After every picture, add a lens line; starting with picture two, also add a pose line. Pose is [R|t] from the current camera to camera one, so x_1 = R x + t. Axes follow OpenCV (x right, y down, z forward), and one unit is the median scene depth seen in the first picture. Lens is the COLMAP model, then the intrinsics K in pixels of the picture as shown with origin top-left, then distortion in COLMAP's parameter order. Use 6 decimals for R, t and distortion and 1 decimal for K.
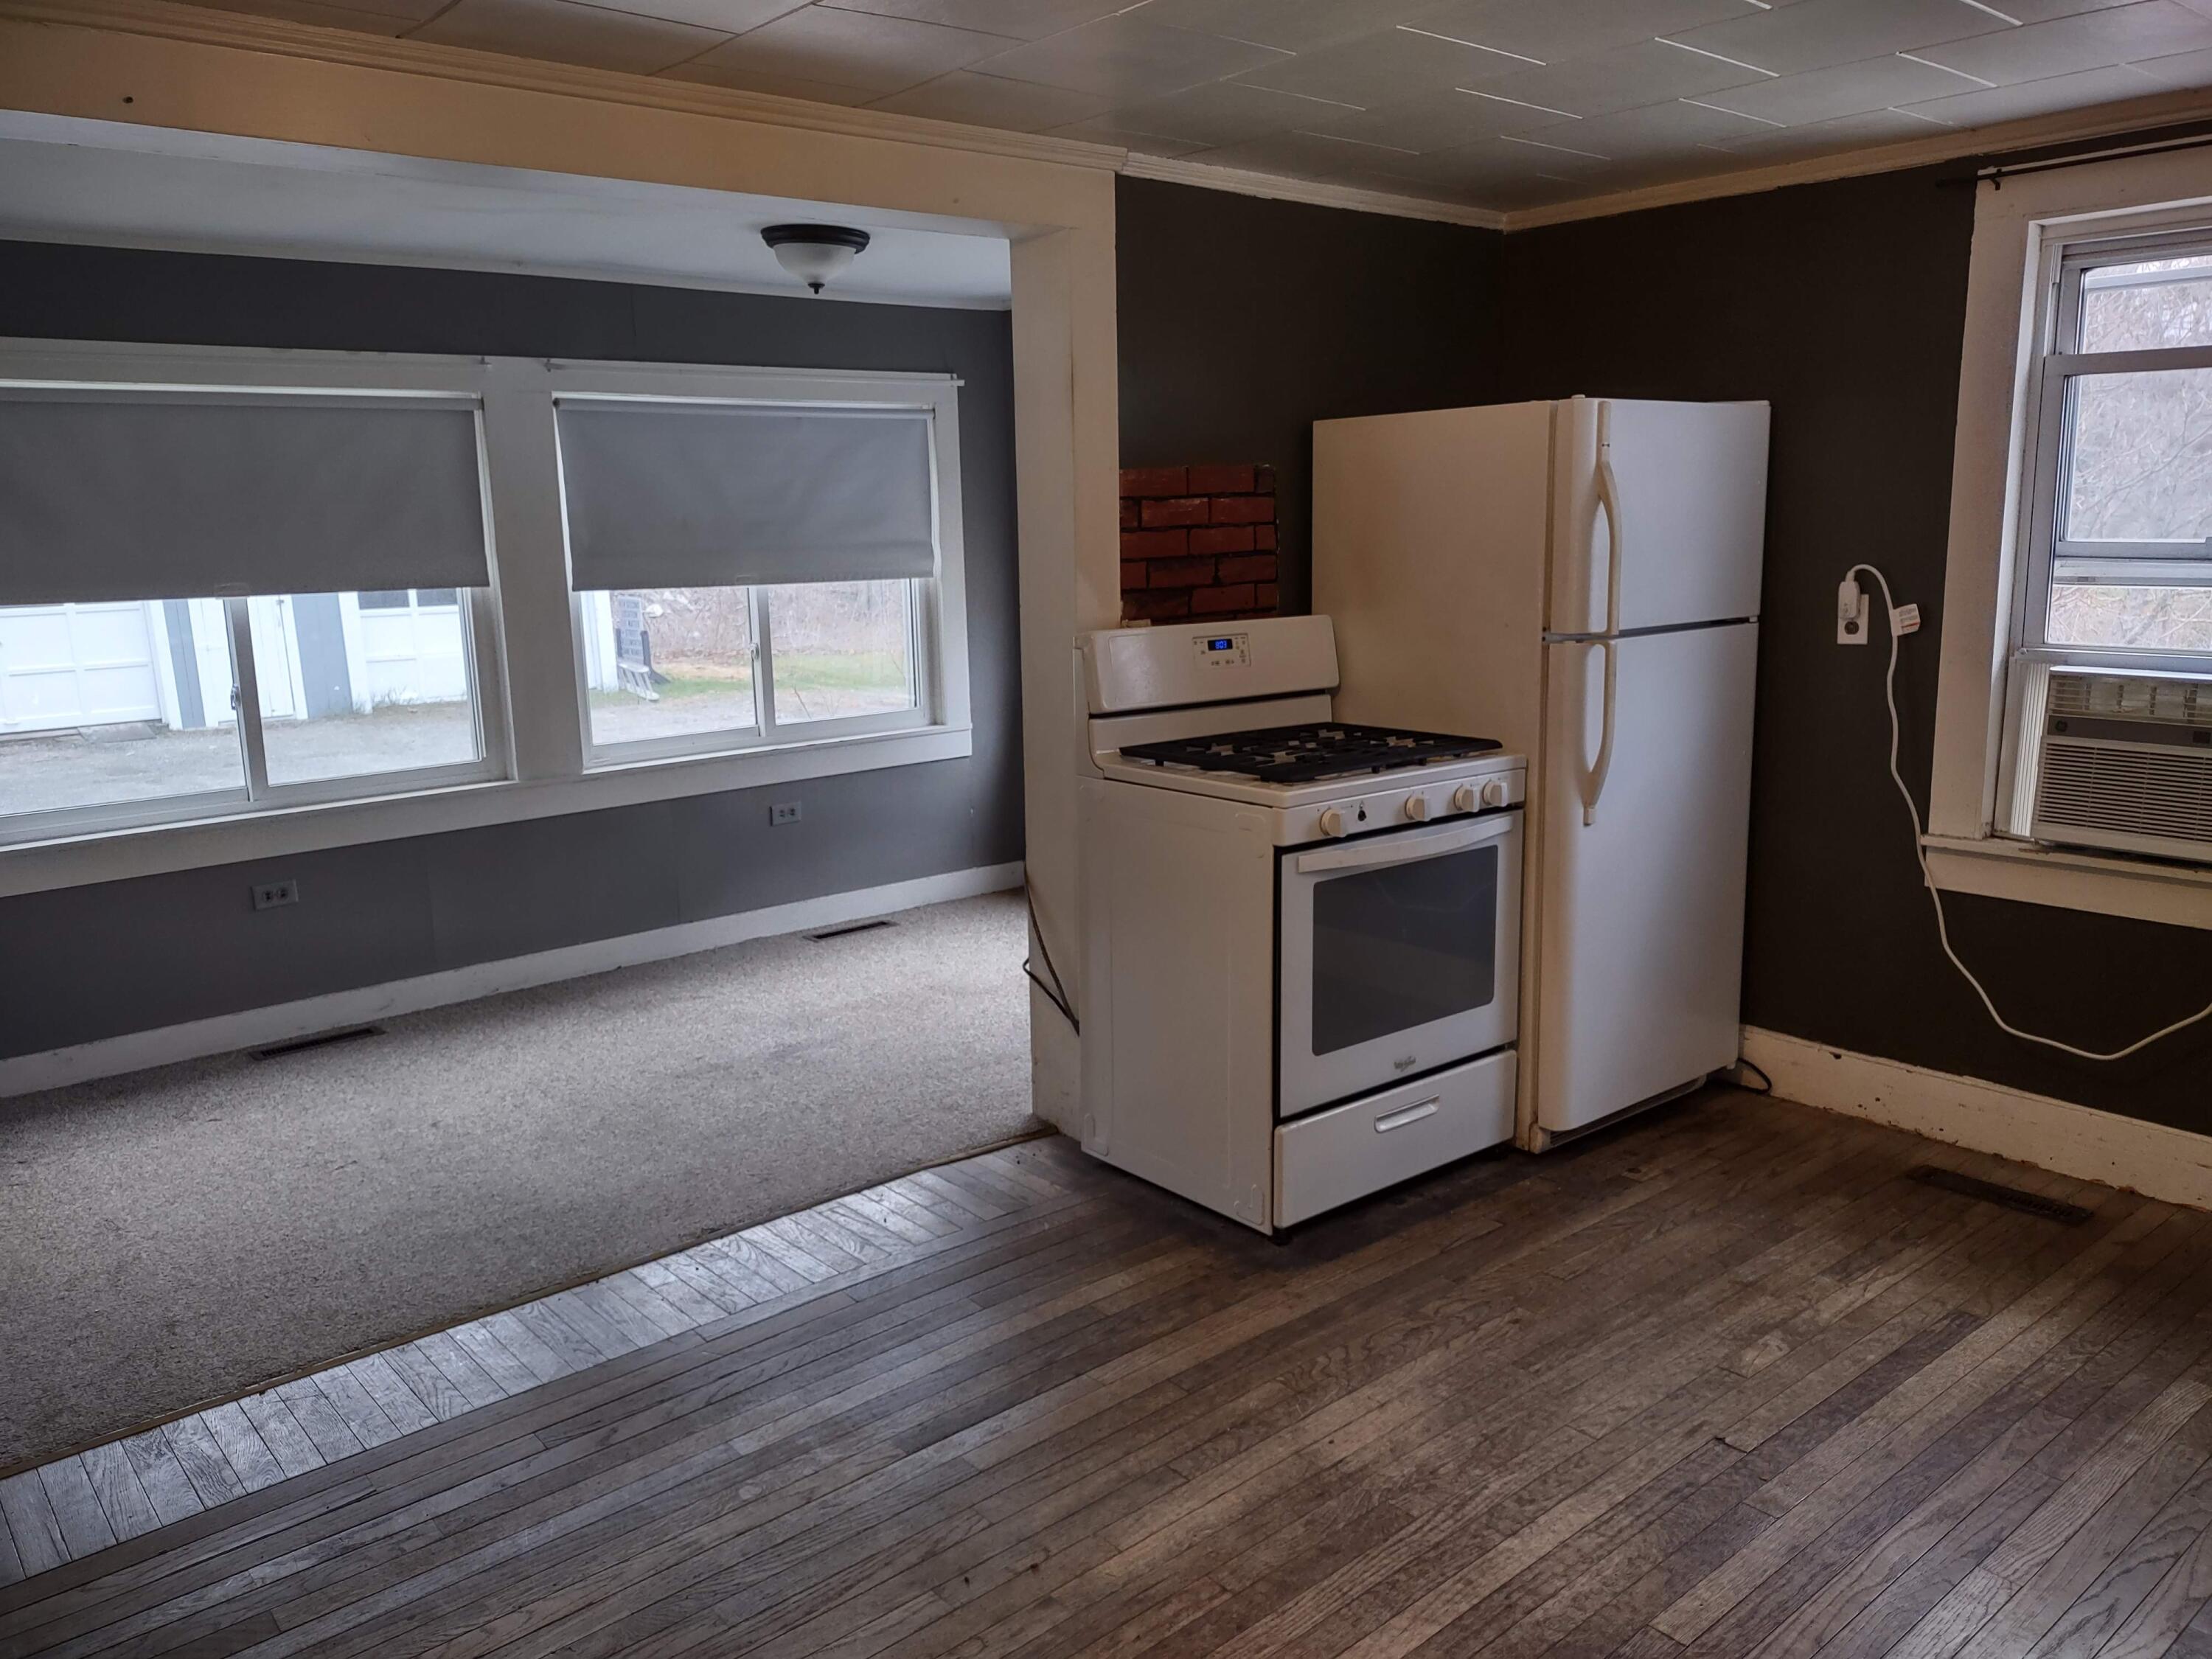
lens RADIAL K [[1662.9, 0, 1106.0], [0, 1662.9, 829.5], [0, 0, 1]] dist [0.004477, 0.000512]
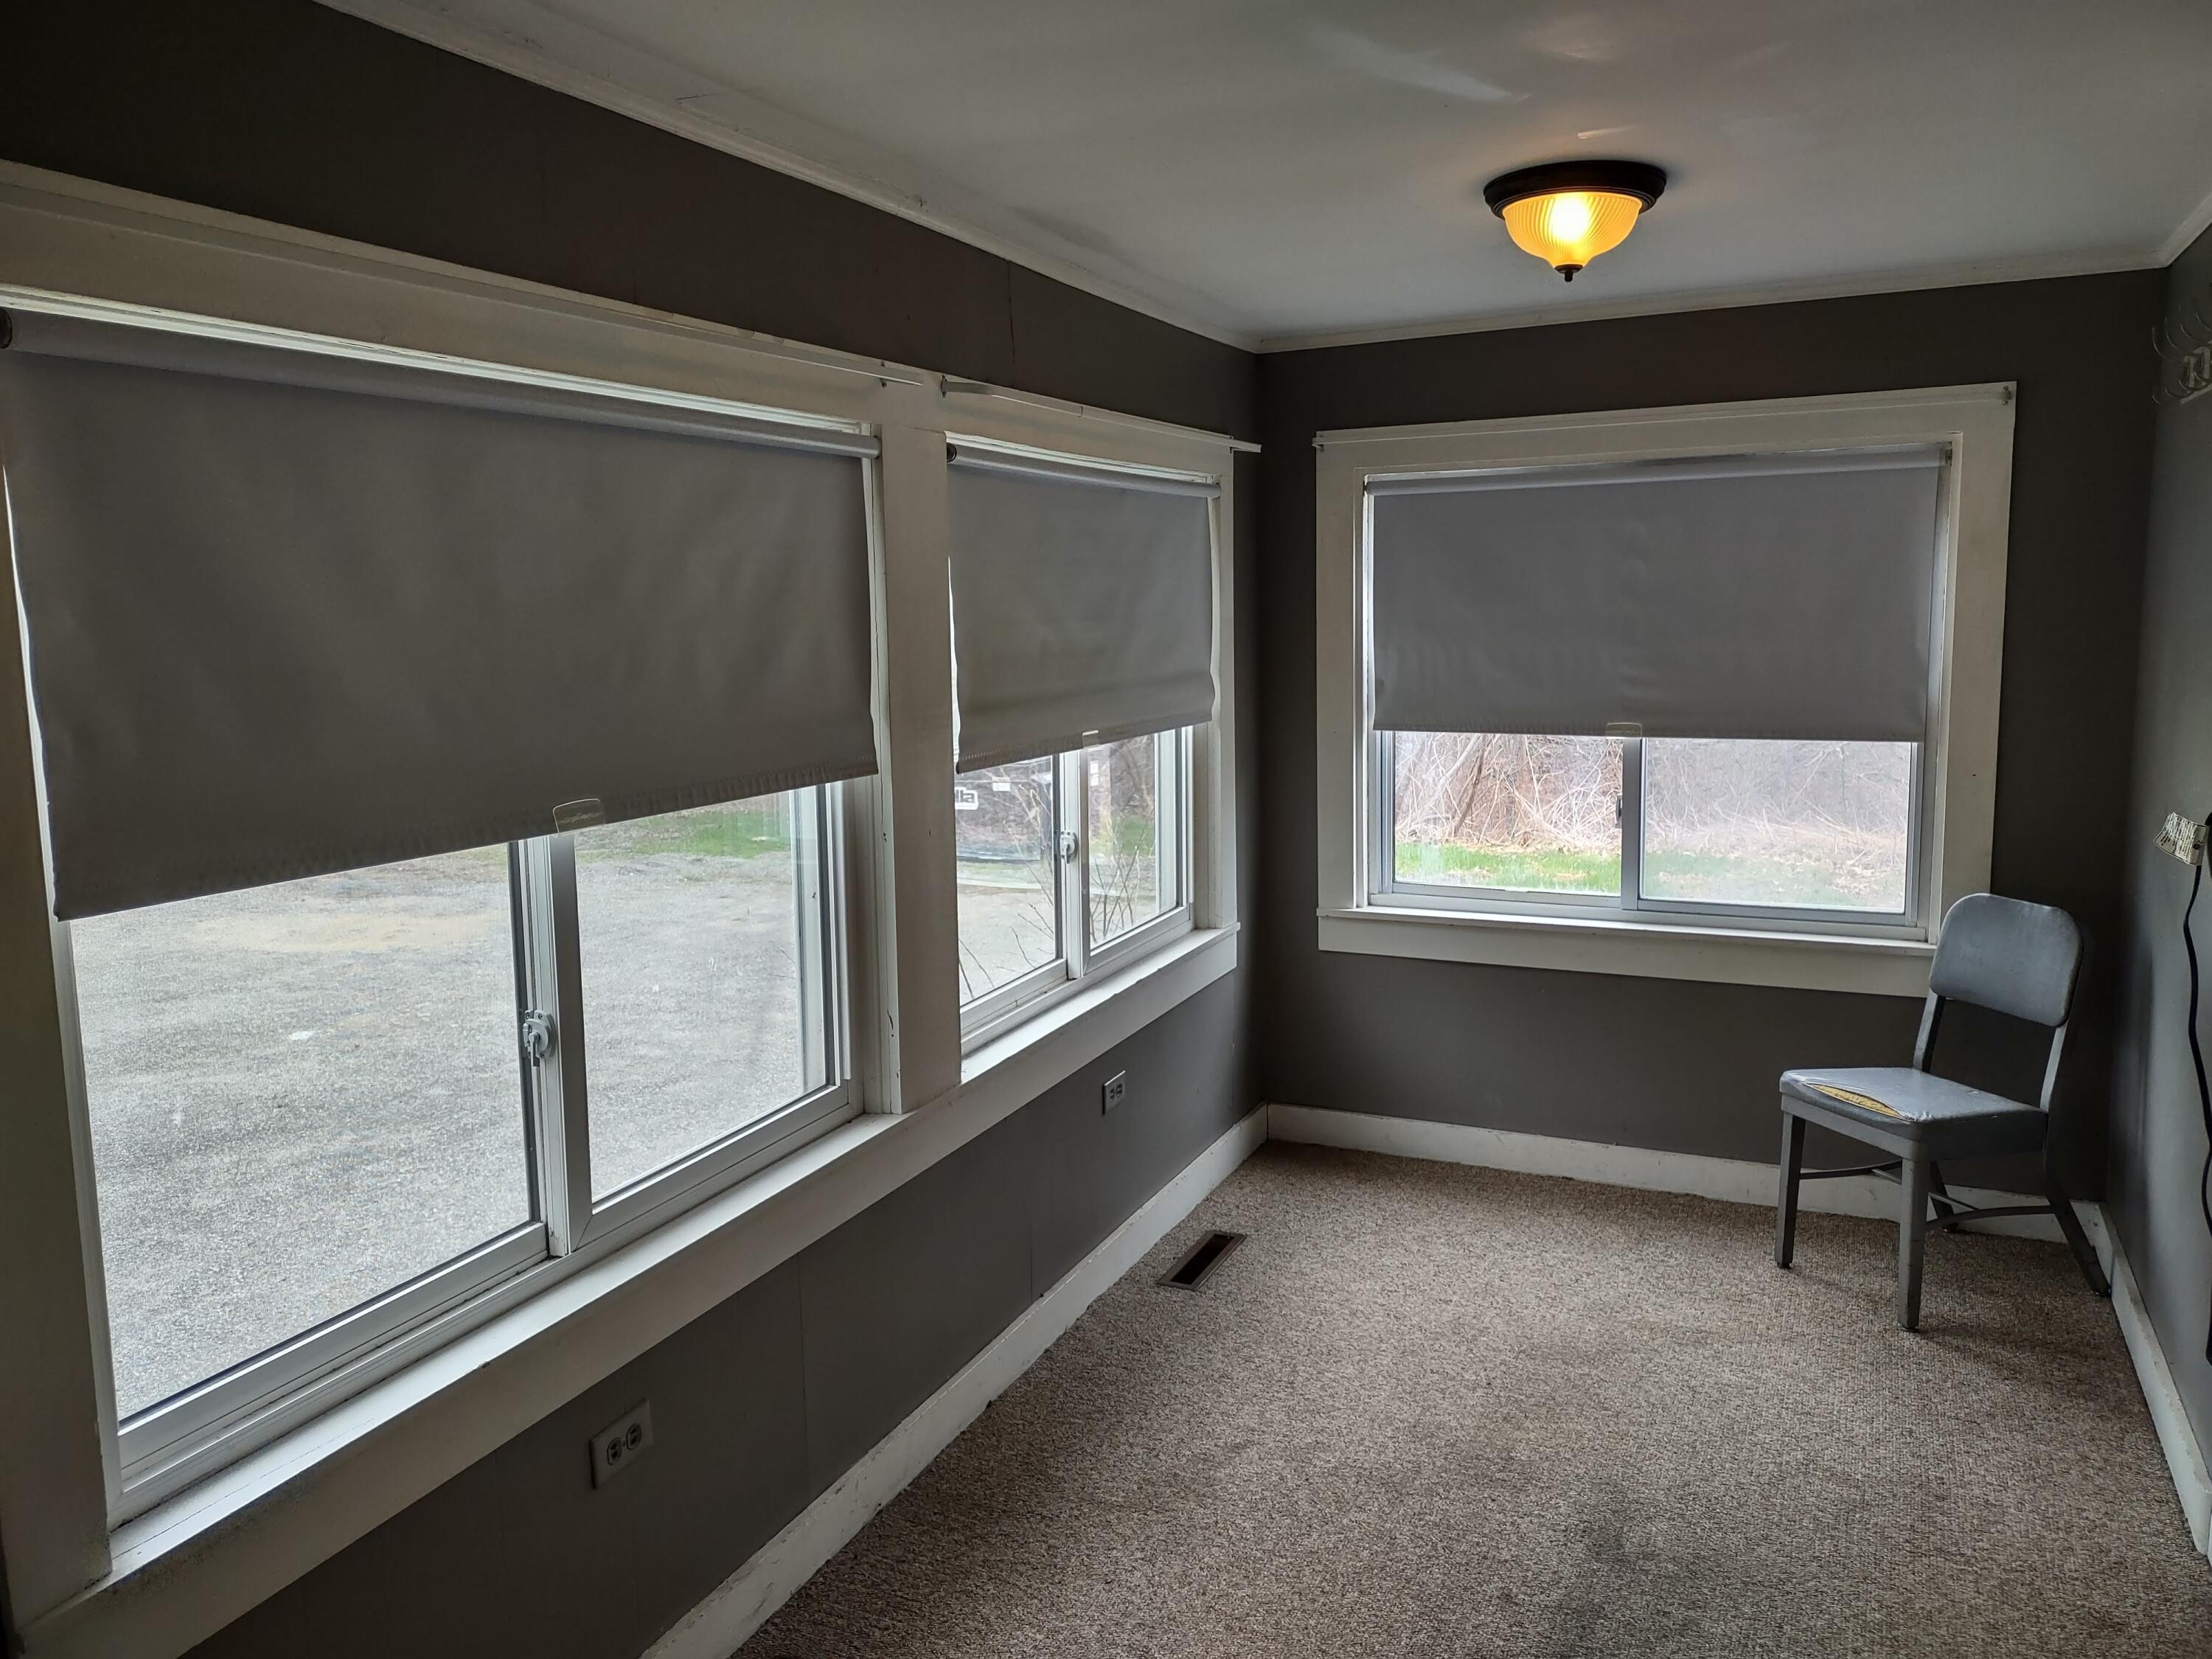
lens RADIAL K [[1665.8, 0, 1102.3], [0, 1665.8, 787.3], [0, 0, 1]] dist [-0.008711, -0.004866]
pose [[0.904924, -0.042371, 0.423458, -0.533974], [0.076351, 0.995051, -0.063596, -0.099834], [-0.418667, 0.089881, 0.903681, 0.467036]]
